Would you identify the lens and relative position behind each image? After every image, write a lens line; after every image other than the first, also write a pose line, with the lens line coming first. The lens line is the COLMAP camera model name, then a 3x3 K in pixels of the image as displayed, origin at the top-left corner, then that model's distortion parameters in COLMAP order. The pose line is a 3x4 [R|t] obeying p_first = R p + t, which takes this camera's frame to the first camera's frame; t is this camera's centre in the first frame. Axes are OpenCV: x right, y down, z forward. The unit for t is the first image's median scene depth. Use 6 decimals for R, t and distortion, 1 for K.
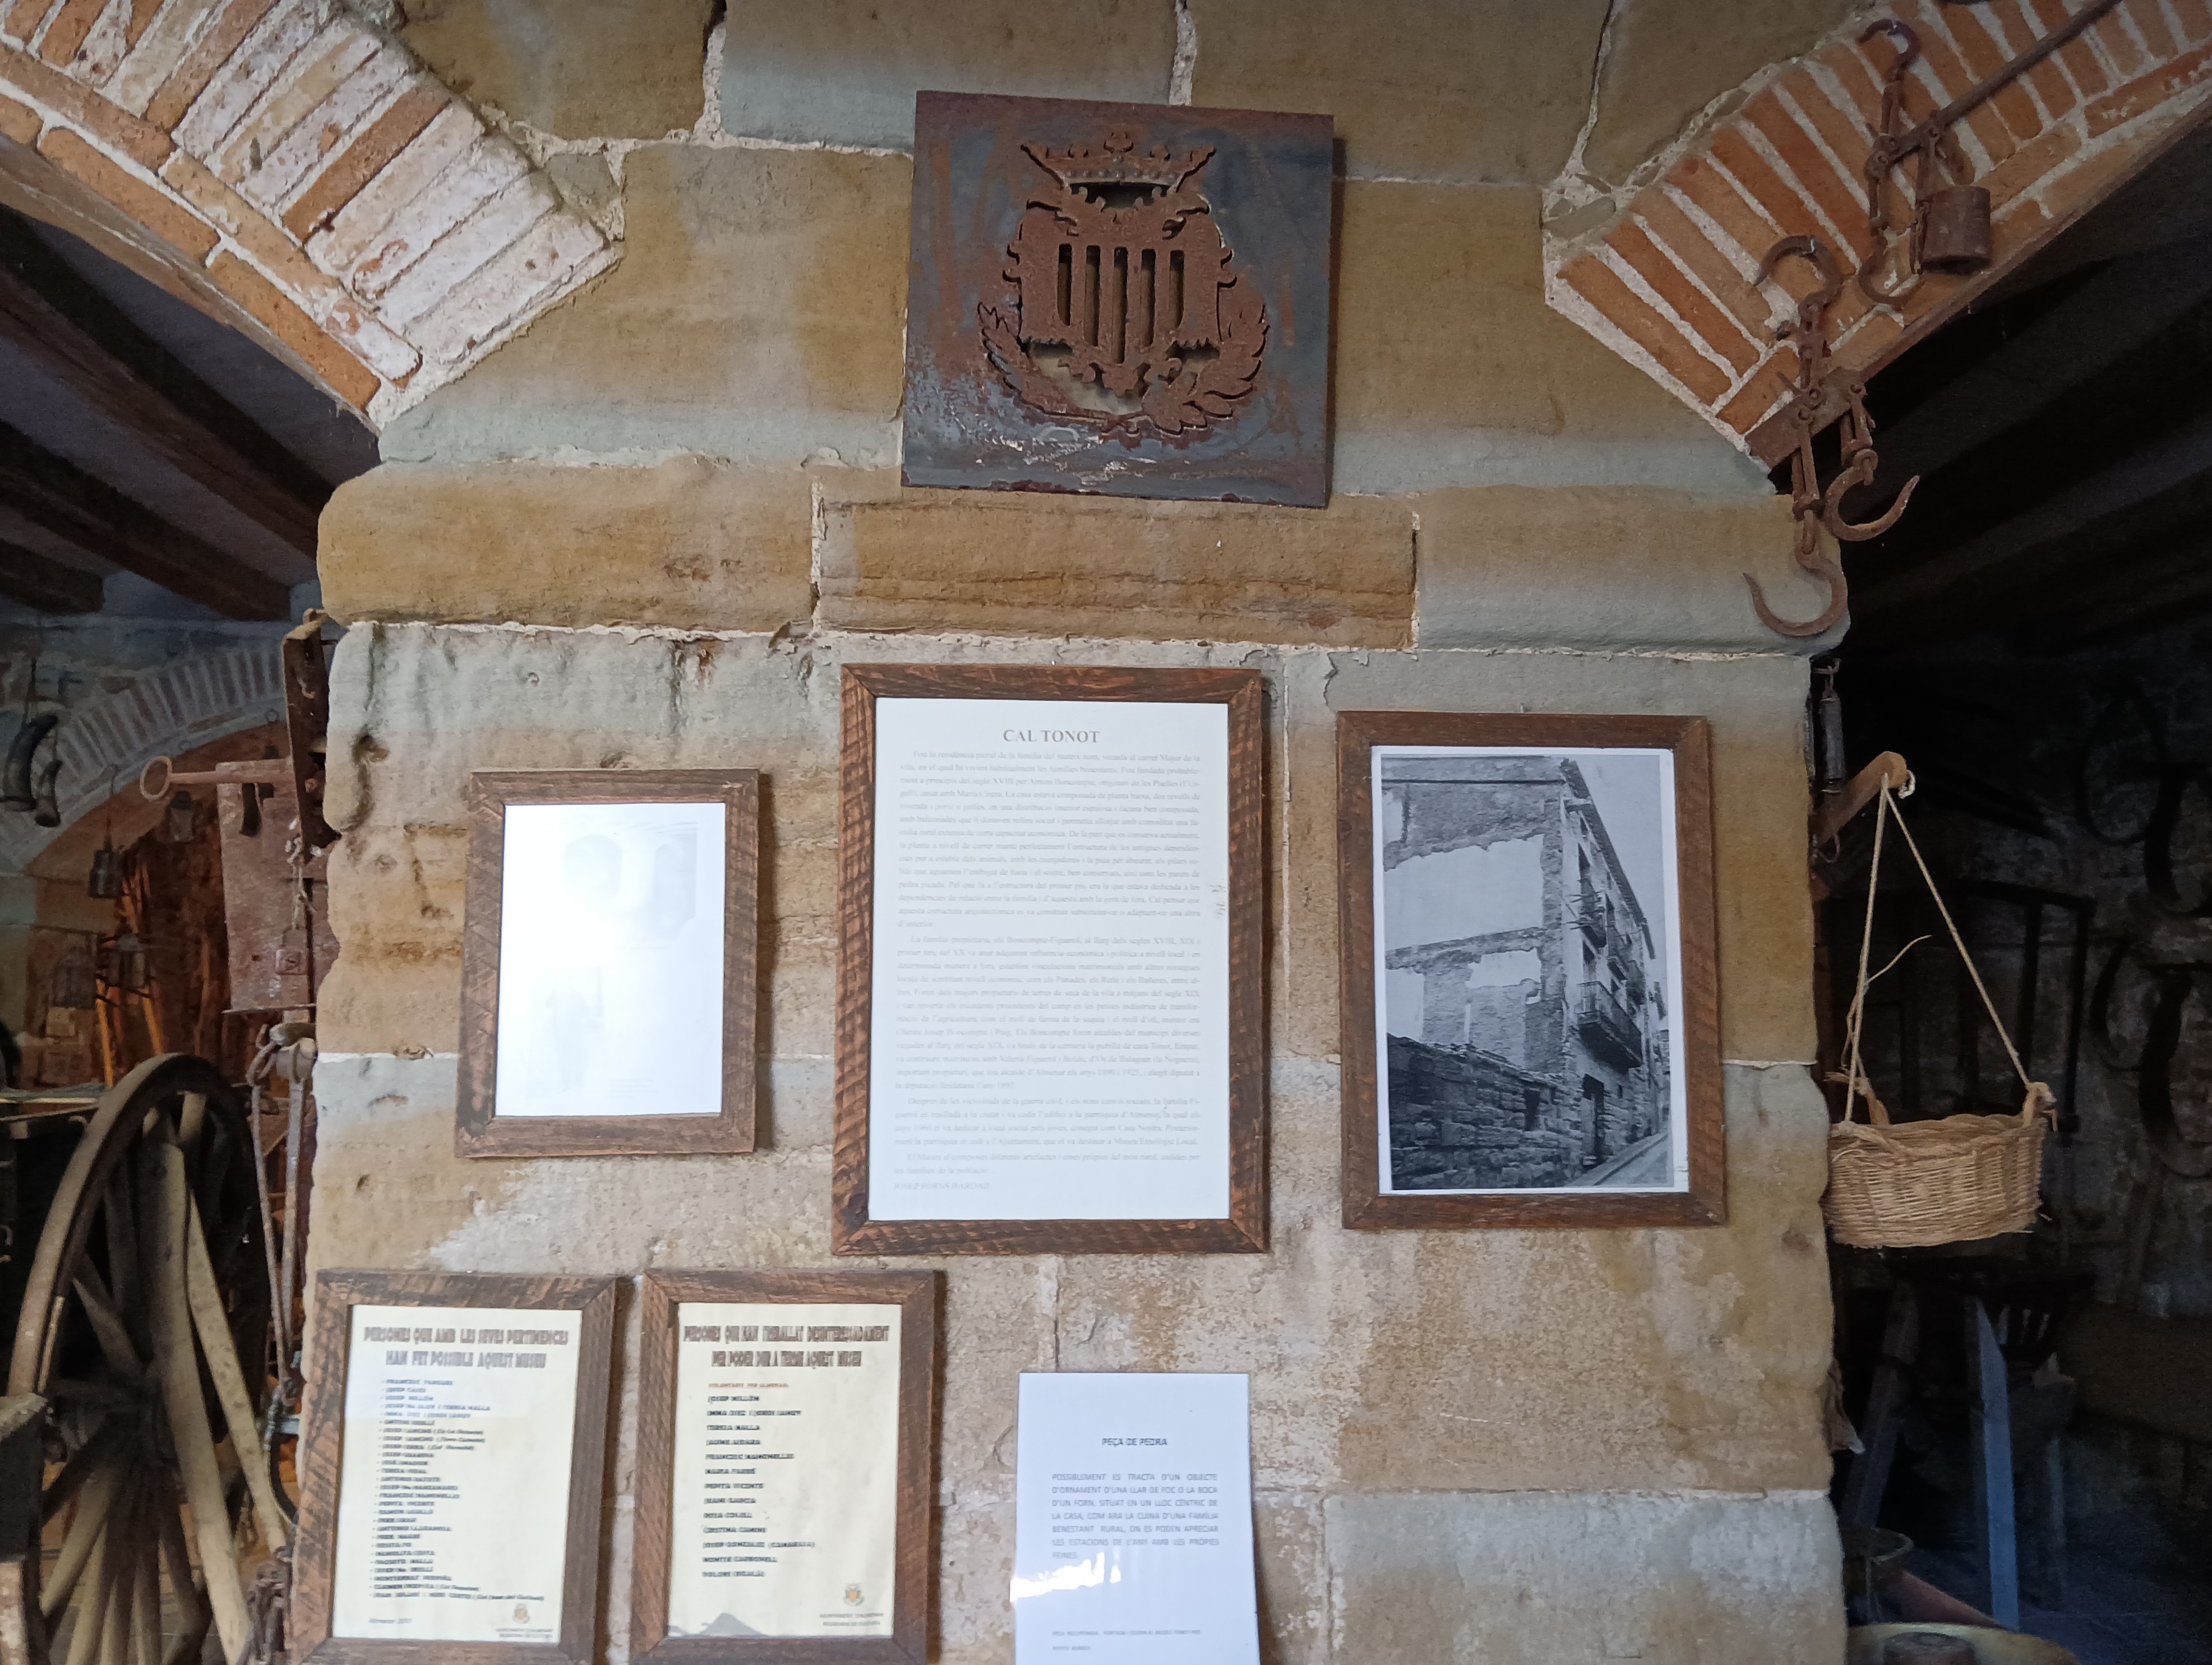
lens RADIAL K [[1830.7, 0, 1080.1], [0, 1830.7, 841.3], [0, 0, 1]] dist [0.078444, -0.172663]
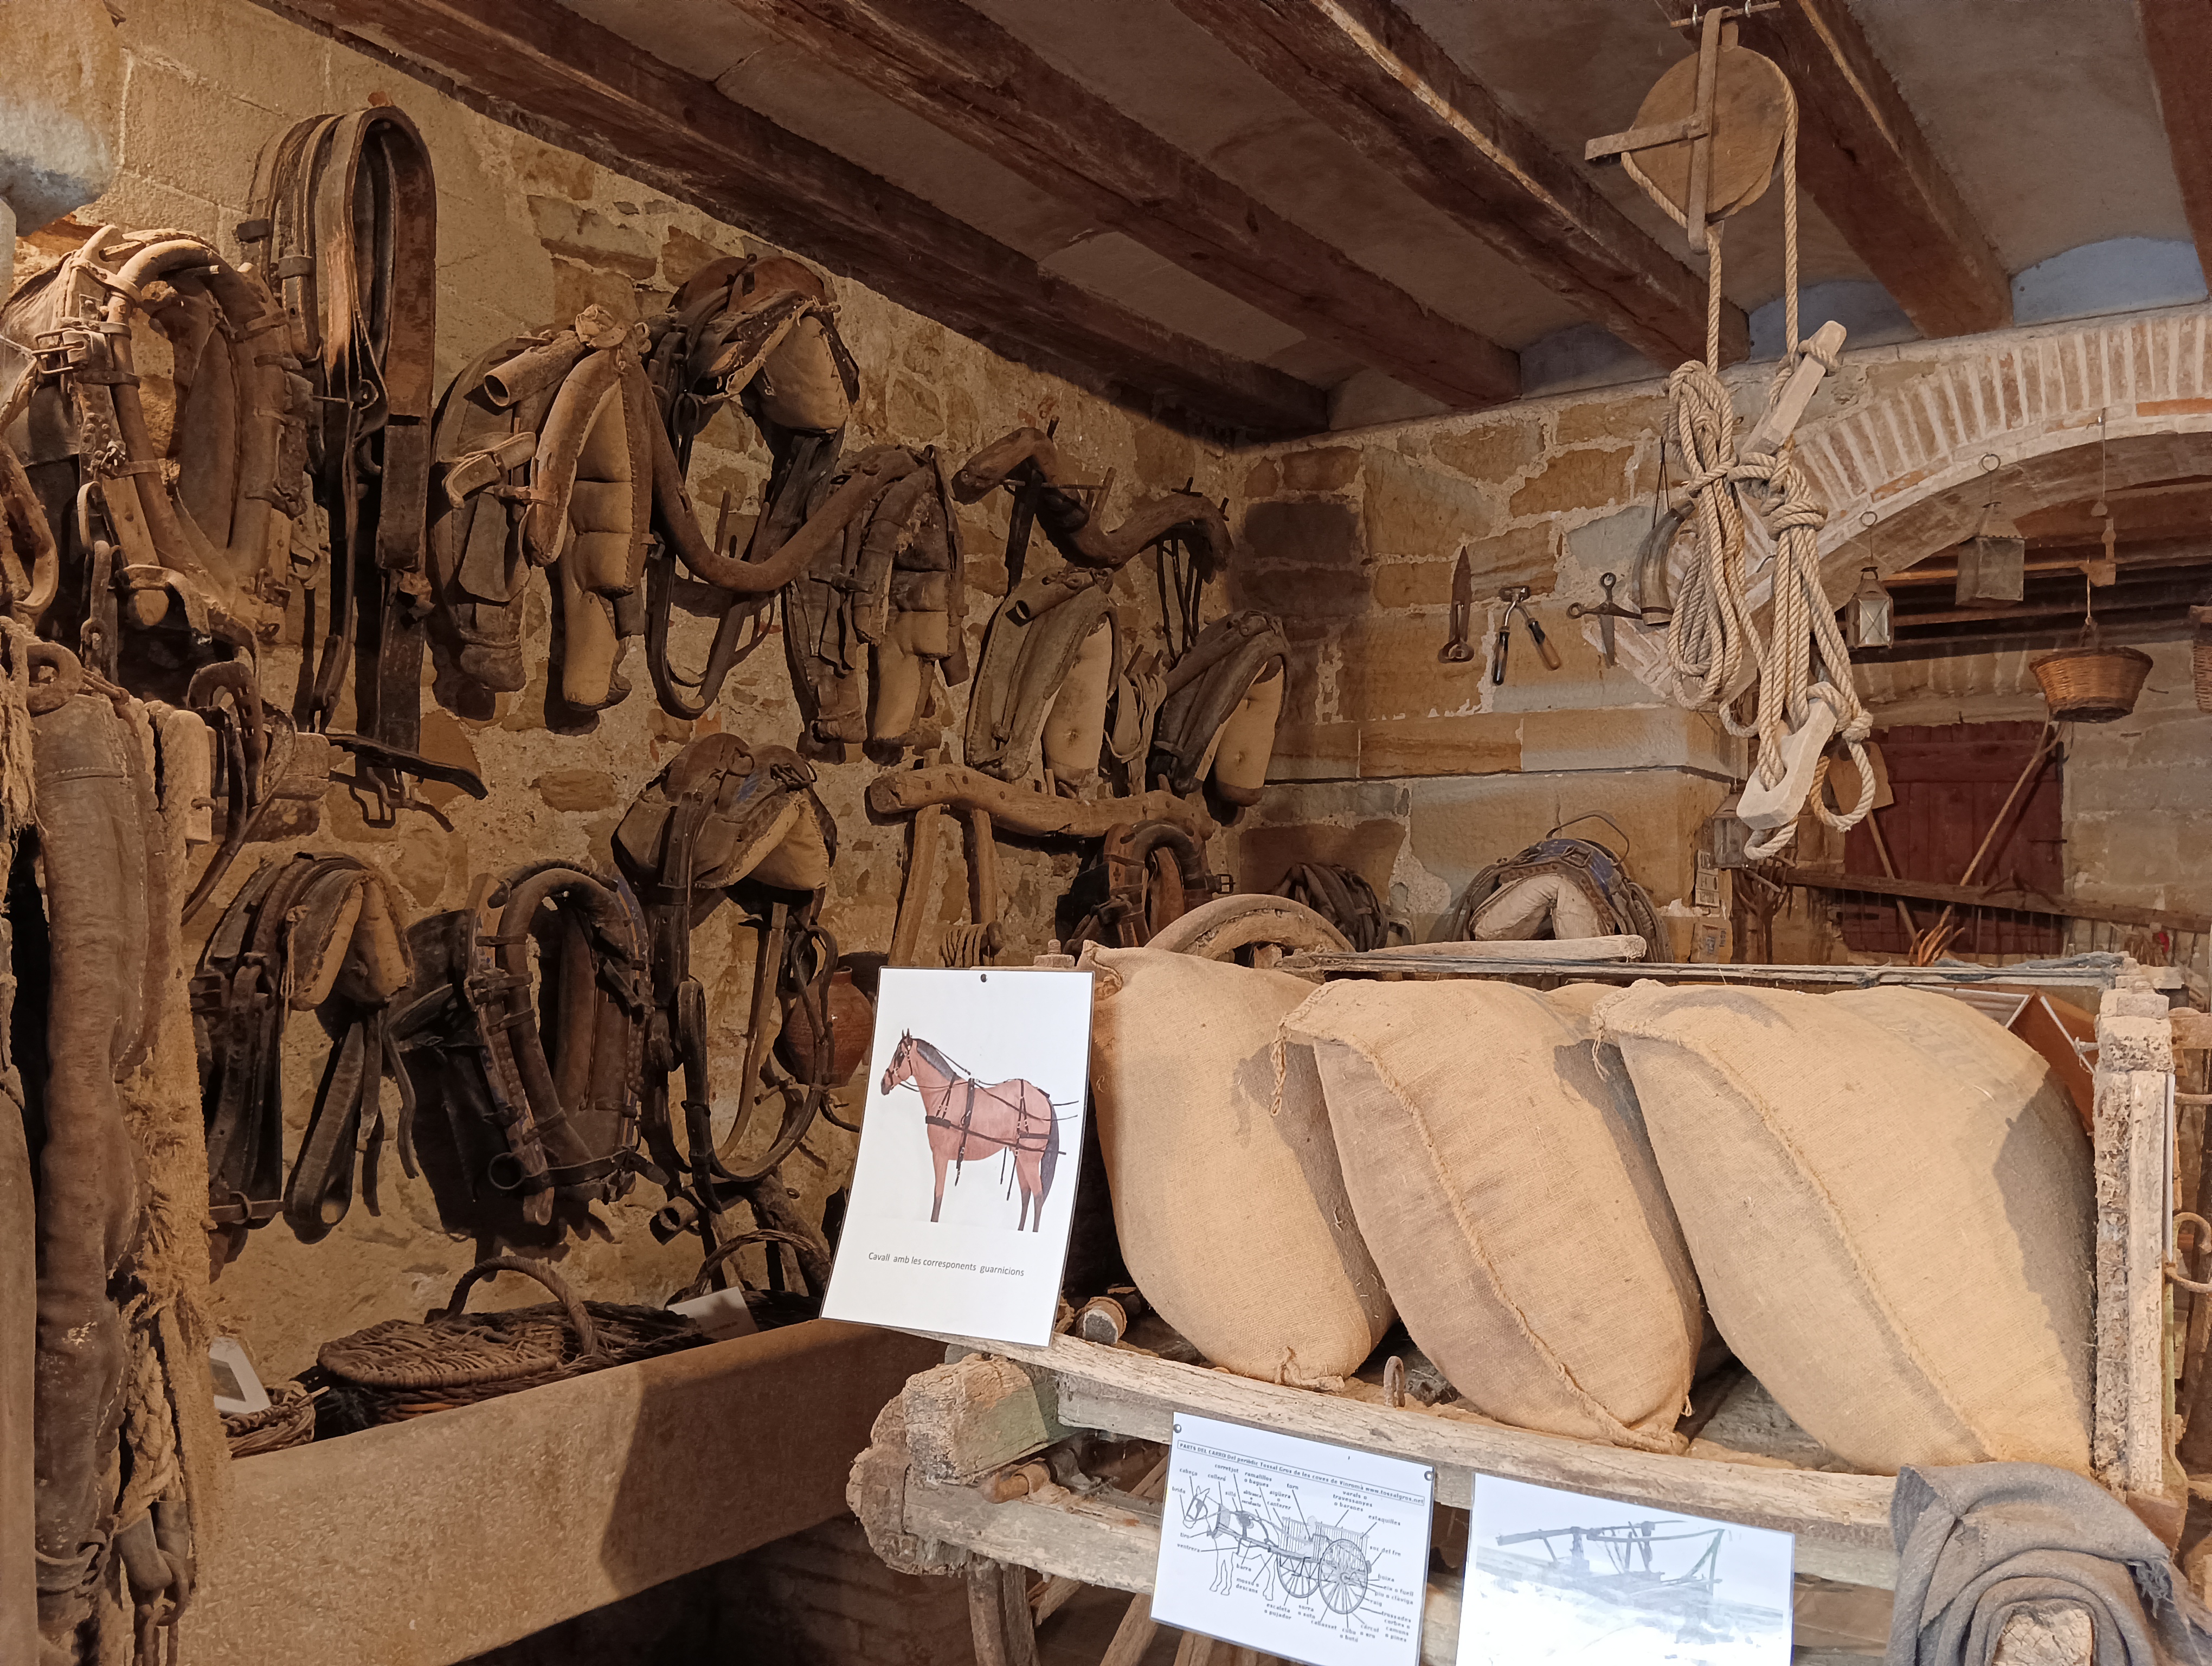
lens RADIAL K [[1789.4, 0, 1106.0], [0, 1789.4, 833.0], [0, 0, 1]] dist [0.075489, -0.164957]
pose [[0.782112, -0.025862, -0.622601, -1.006320], [0.055436, 0.998064, 0.028181, 0.138911], [0.620667, -0.056556, 0.782032, 0.835844]]
